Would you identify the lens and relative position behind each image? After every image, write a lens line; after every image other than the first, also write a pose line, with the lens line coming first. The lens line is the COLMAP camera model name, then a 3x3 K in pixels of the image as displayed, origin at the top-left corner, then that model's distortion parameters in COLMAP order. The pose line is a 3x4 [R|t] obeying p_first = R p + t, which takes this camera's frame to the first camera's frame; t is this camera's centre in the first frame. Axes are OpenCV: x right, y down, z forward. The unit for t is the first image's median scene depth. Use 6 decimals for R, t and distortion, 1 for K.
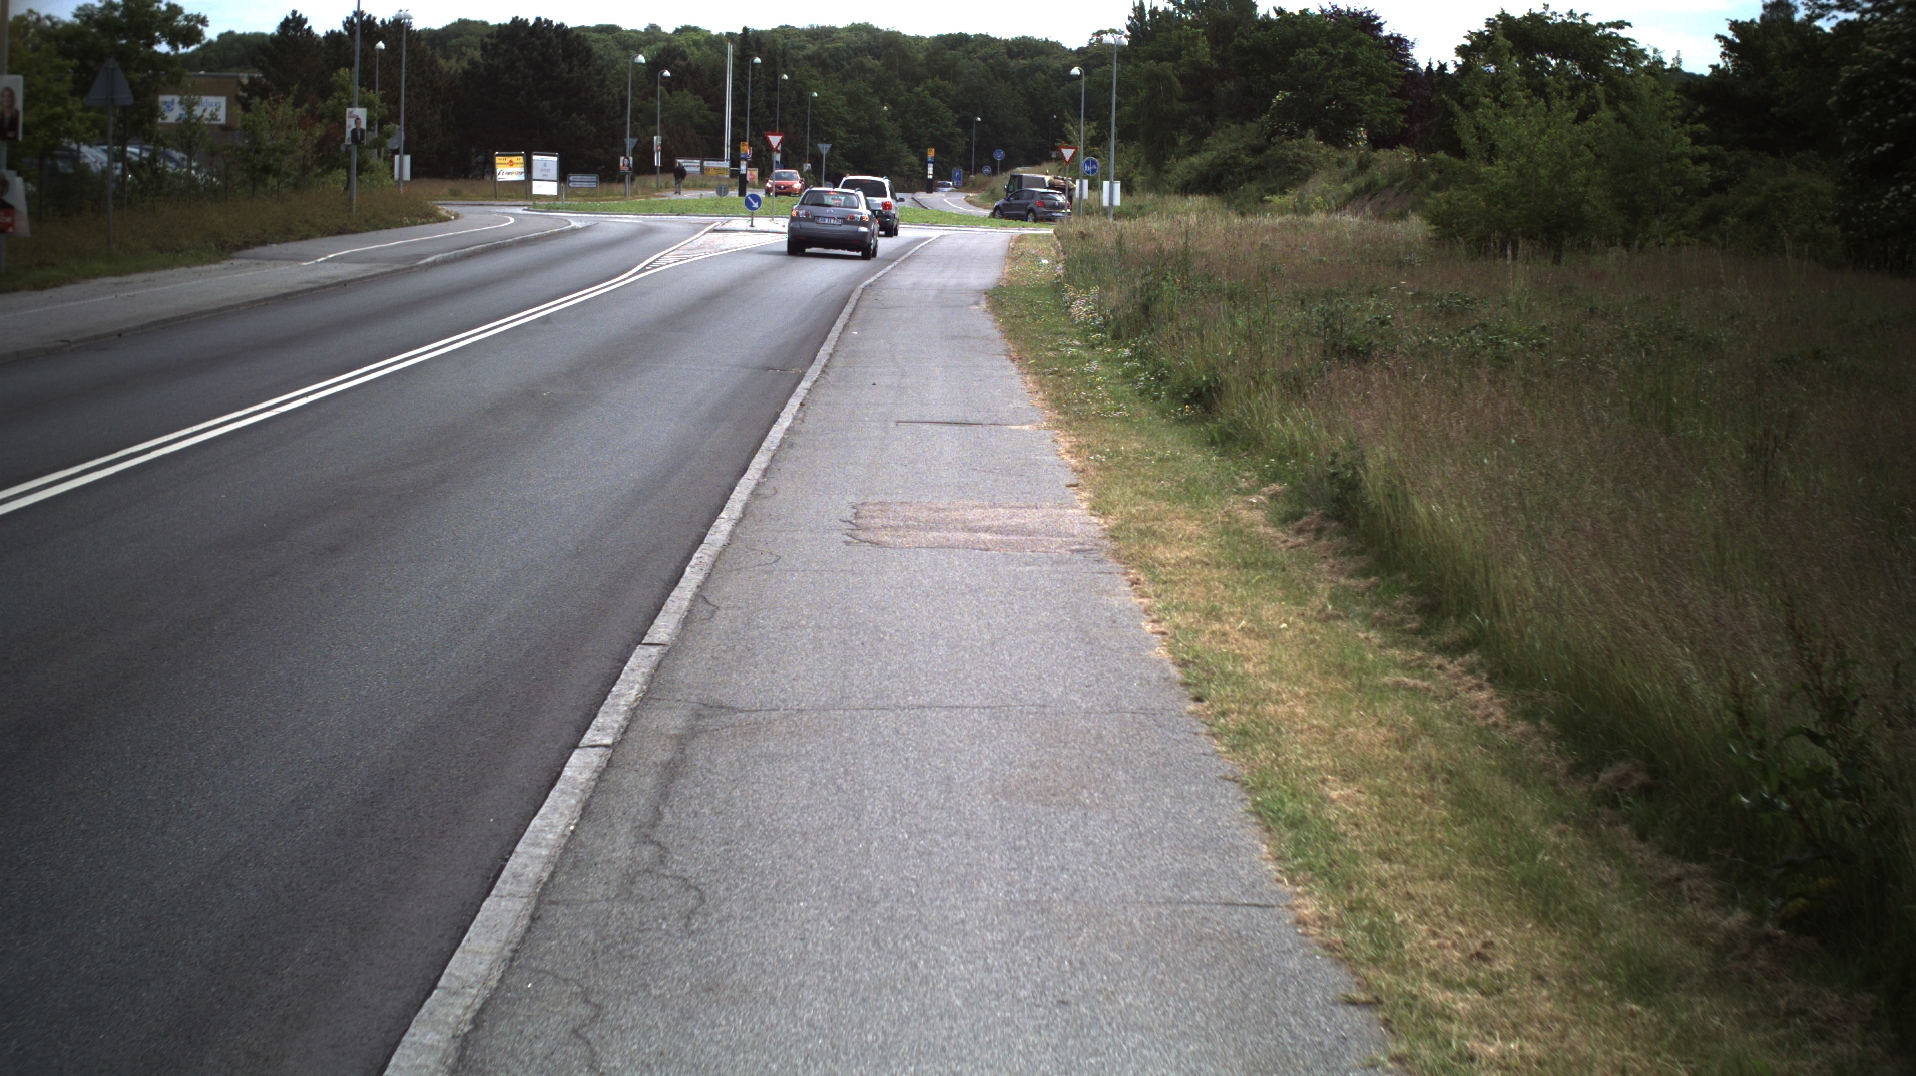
lens RADIAL K [[3402.2, 0, 958.0], [0, 3402.2, 538.0], [0, 0, 1]] dist [-0.283630, 0.276996]
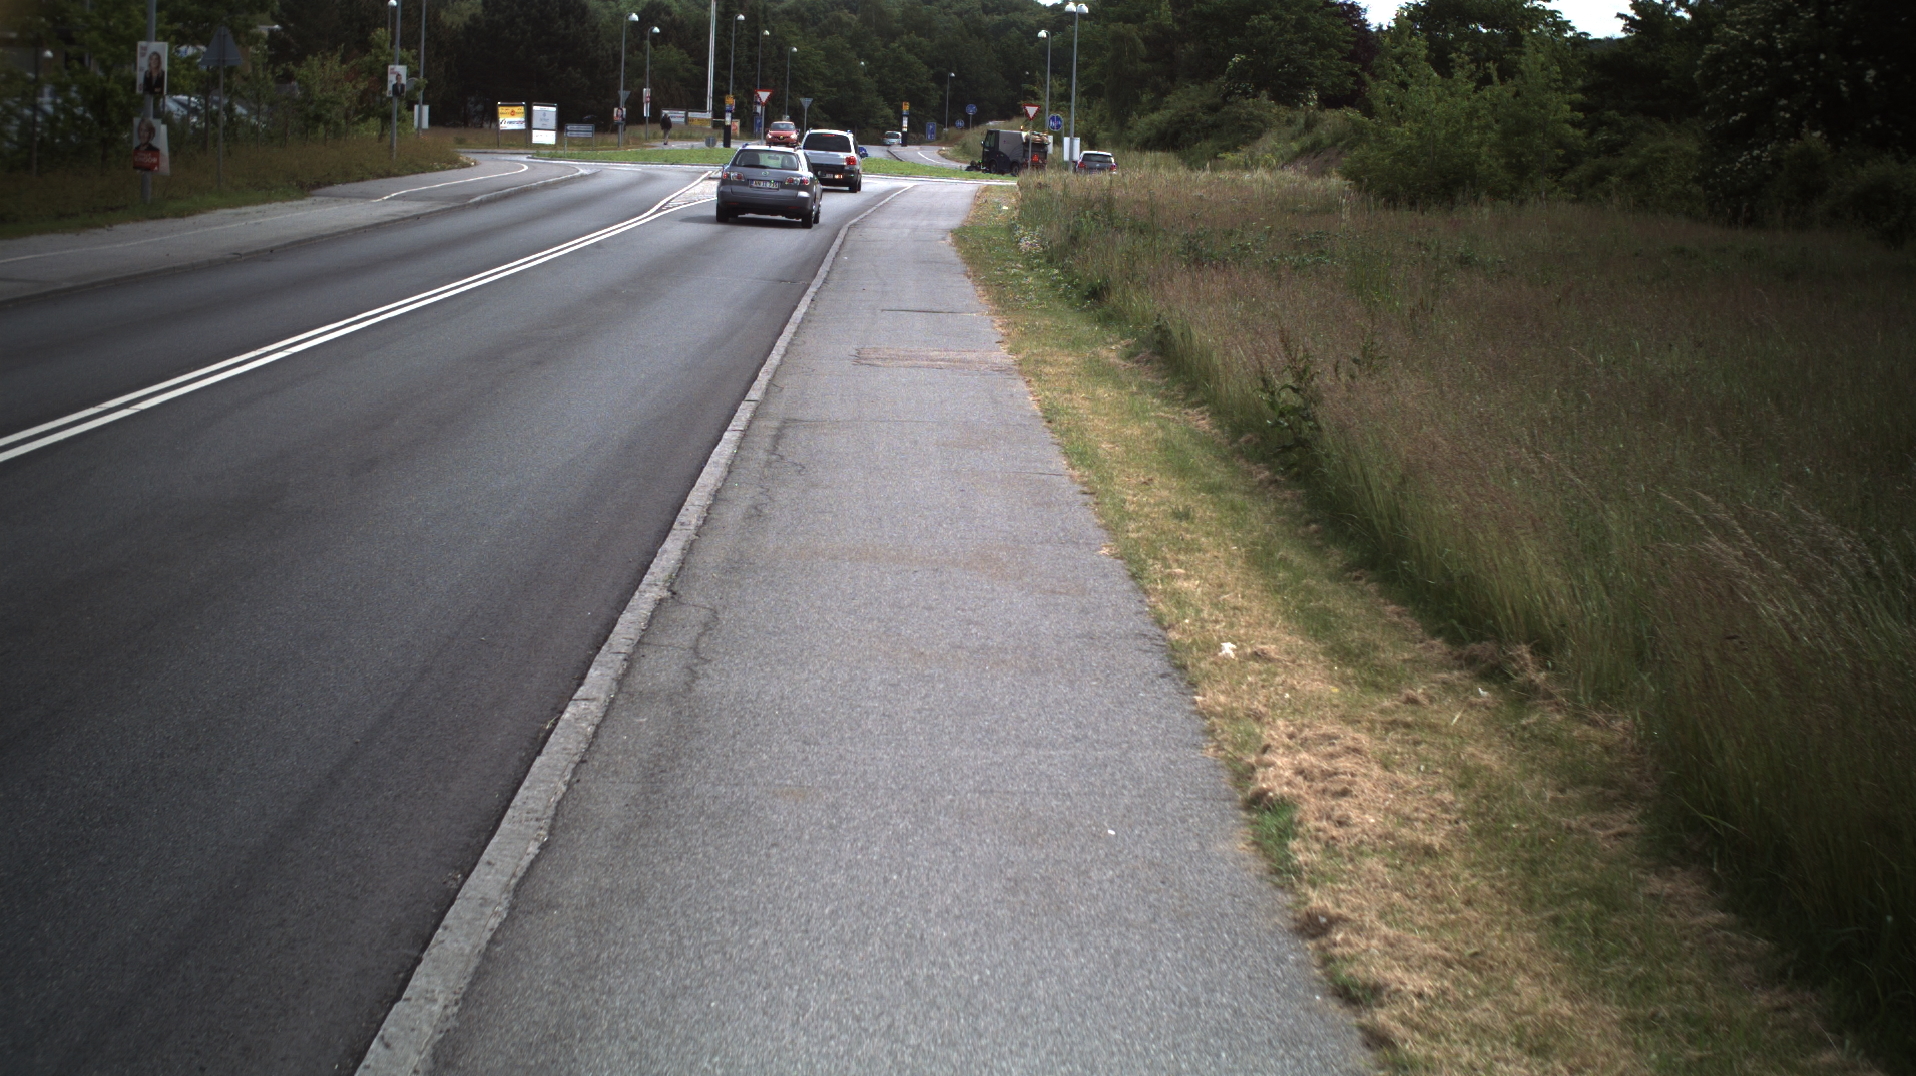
lens RADIAL K [[3402.2, 0, 958.0], [0, 3402.2, 538.0], [0, 0, 1]] dist [-0.283630, 0.276996]
pose [[0.999898, 0.011204, 0.008897, 0.000403], [-0.011325, 0.999842, 0.013693, 0.007905], [-0.008742, -0.013792, 0.999867, -0.079645]]
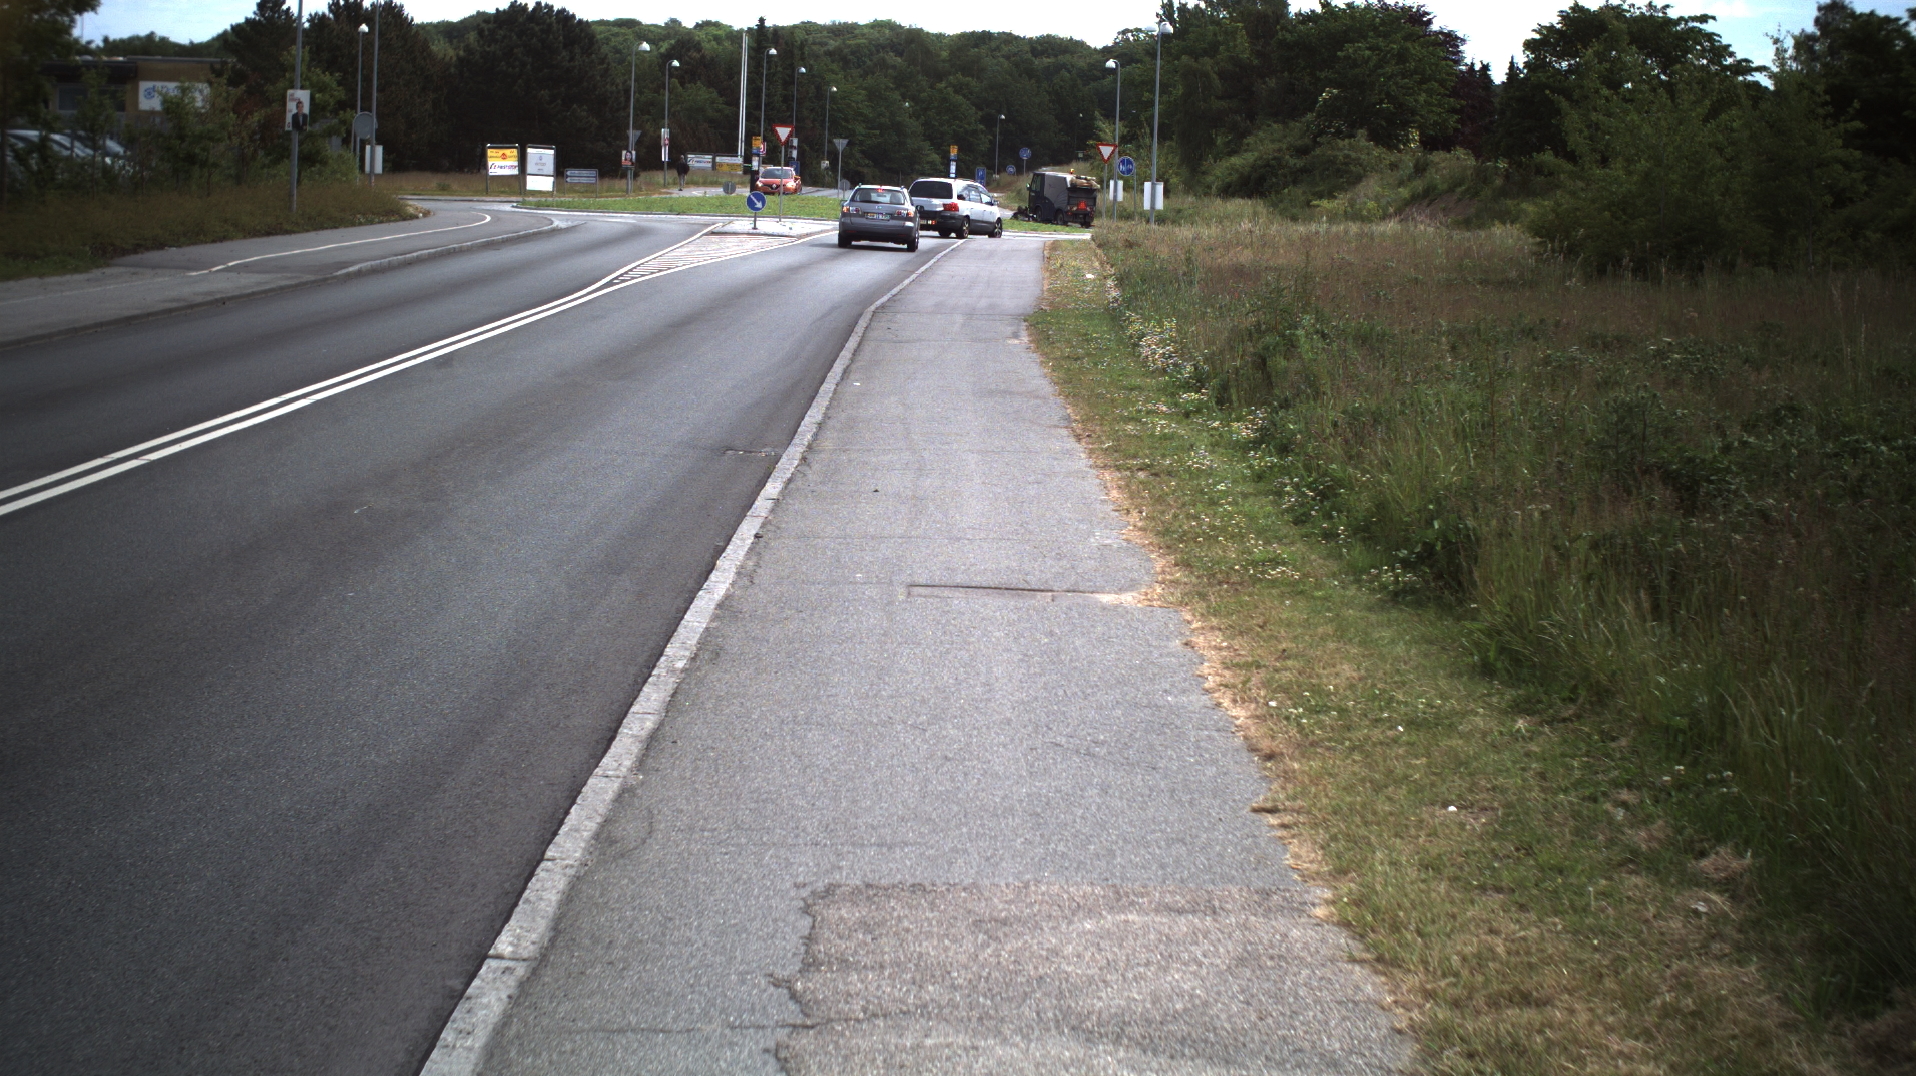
lens RADIAL K [[3402.2, 0, 958.0], [0, 3402.2, 538.0], [0, 0, 1]] dist [-0.283630, 0.276996]
pose [[0.999928, 0.010890, -0.005134, -0.001276], [-0.010889, 0.999941, 0.000241, -0.008355], [0.005137, -0.000185, 0.999987, 0.079459]]
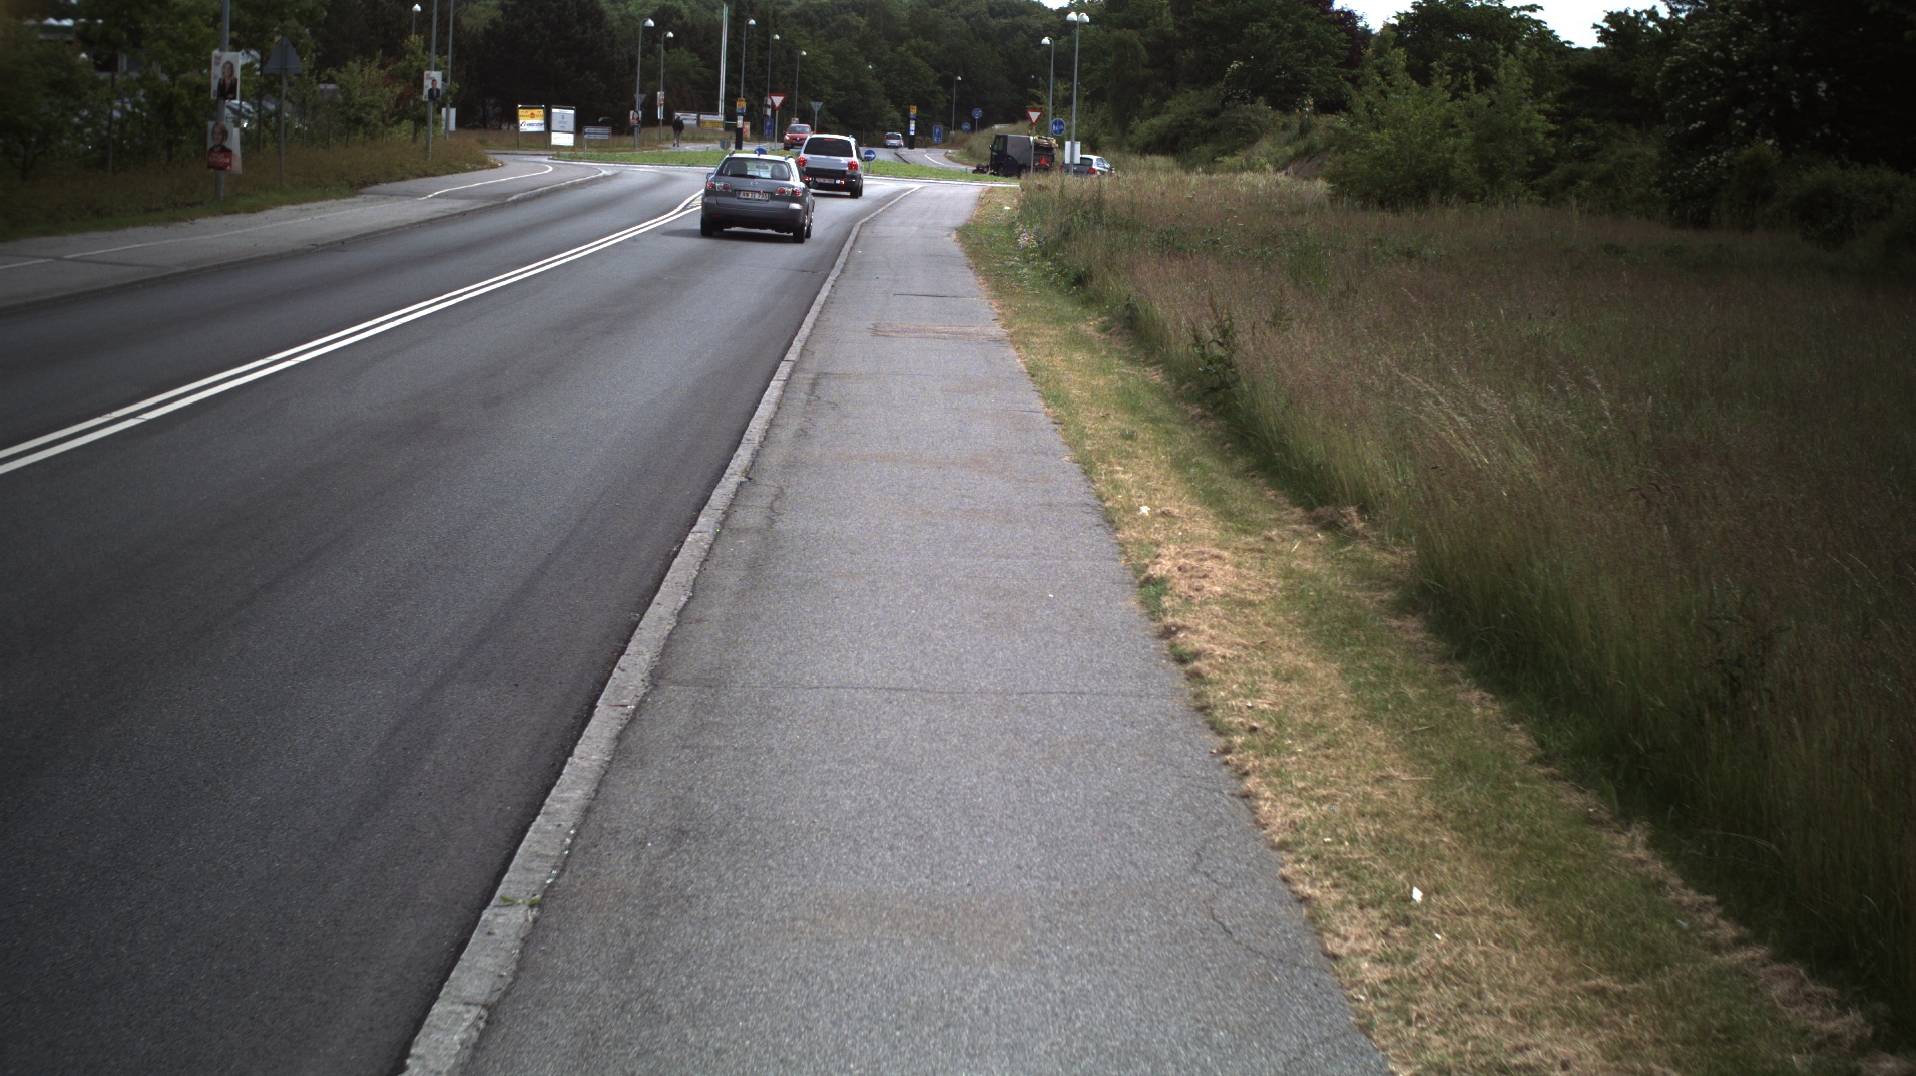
lens RADIAL K [[3402.2, 0, 958.0], [0, 3402.2, 538.0], [0, 0, 1]] dist [-0.283630, 0.276996]
pose [[0.999860, 0.015018, 0.007378, 0.000424], [-0.015114, 0.999801, 0.013037, 0.011649], [-0.007181, -0.013146, 0.999888, -0.119356]]
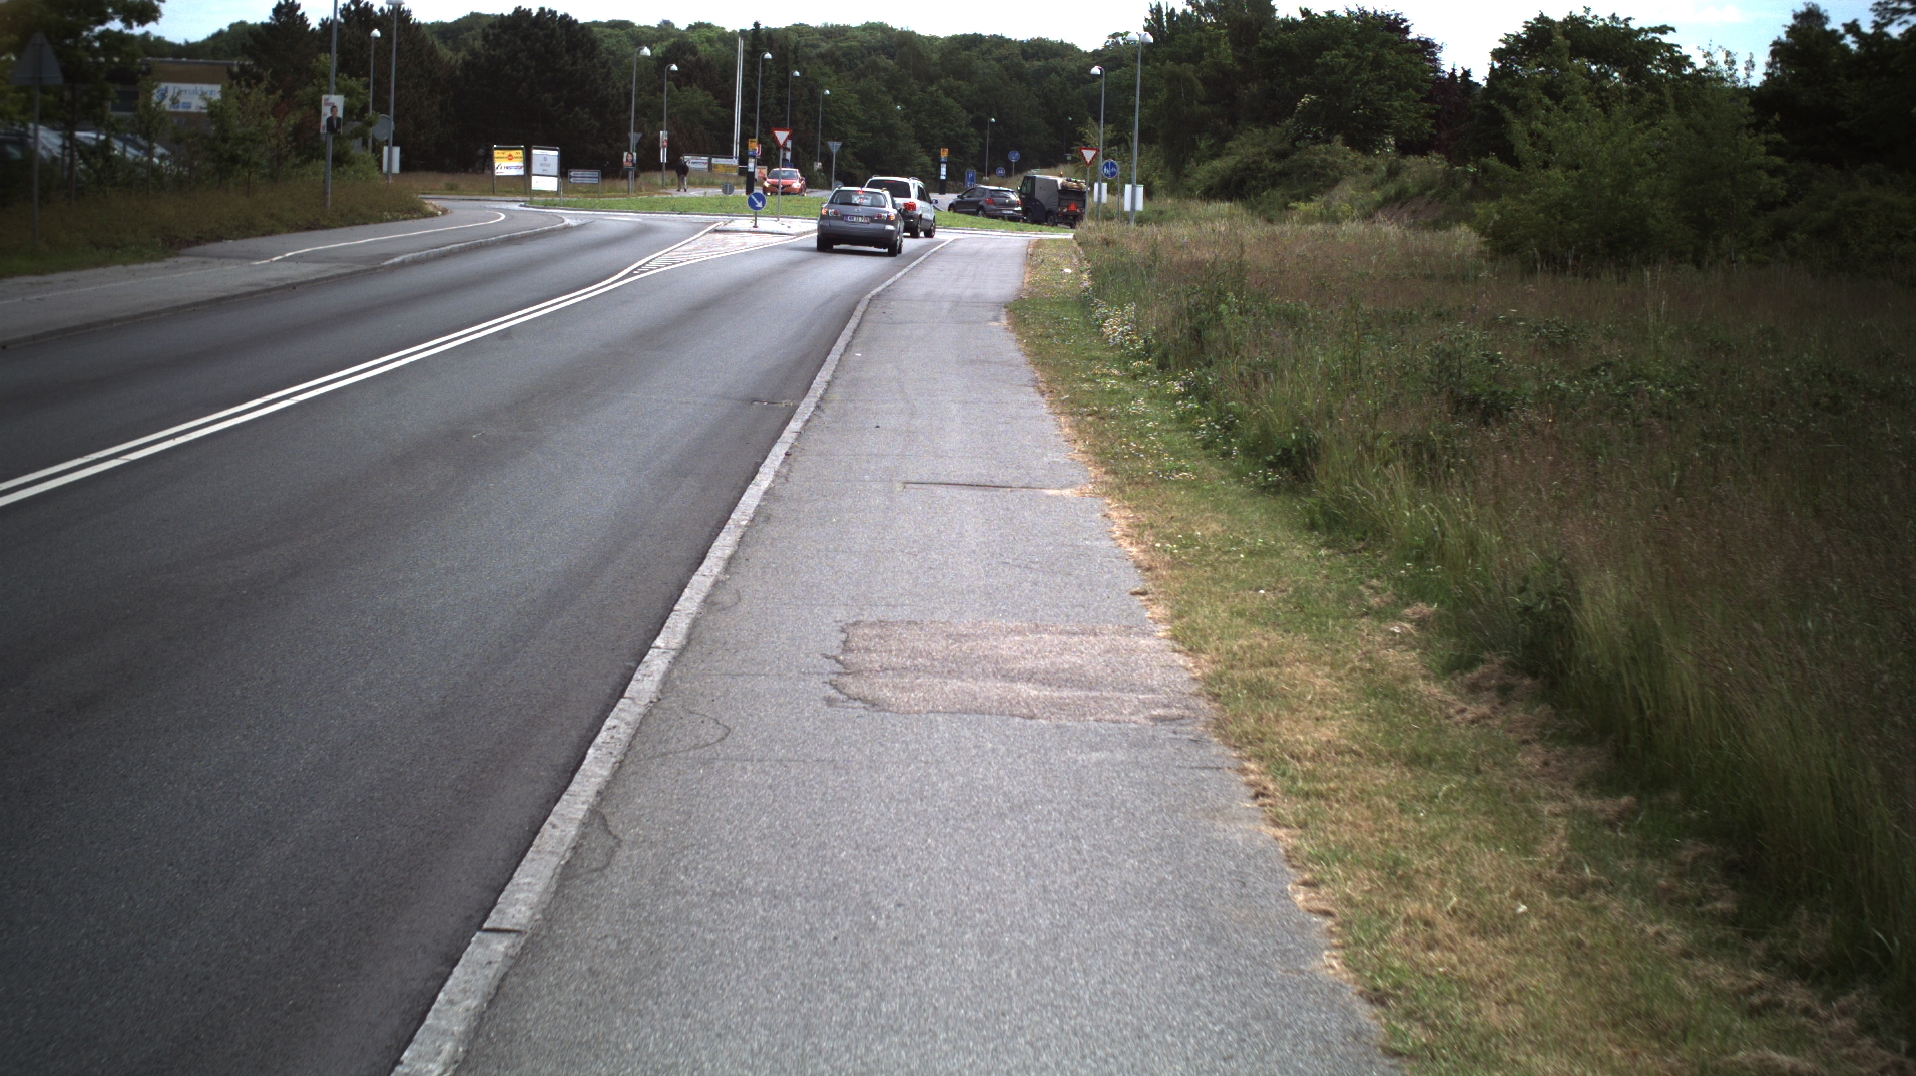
lens RADIAL K [[3402.2, 0, 958.0], [0, 3402.2, 538.0], [0, 0, 1]] dist [-0.283630, 0.276996]
pose [[0.999891, 0.014599, -0.002060, -0.000707], [-0.014599, 0.999893, -0.000374, -0.004124], [0.002054, 0.000404, 0.999998, 0.039672]]
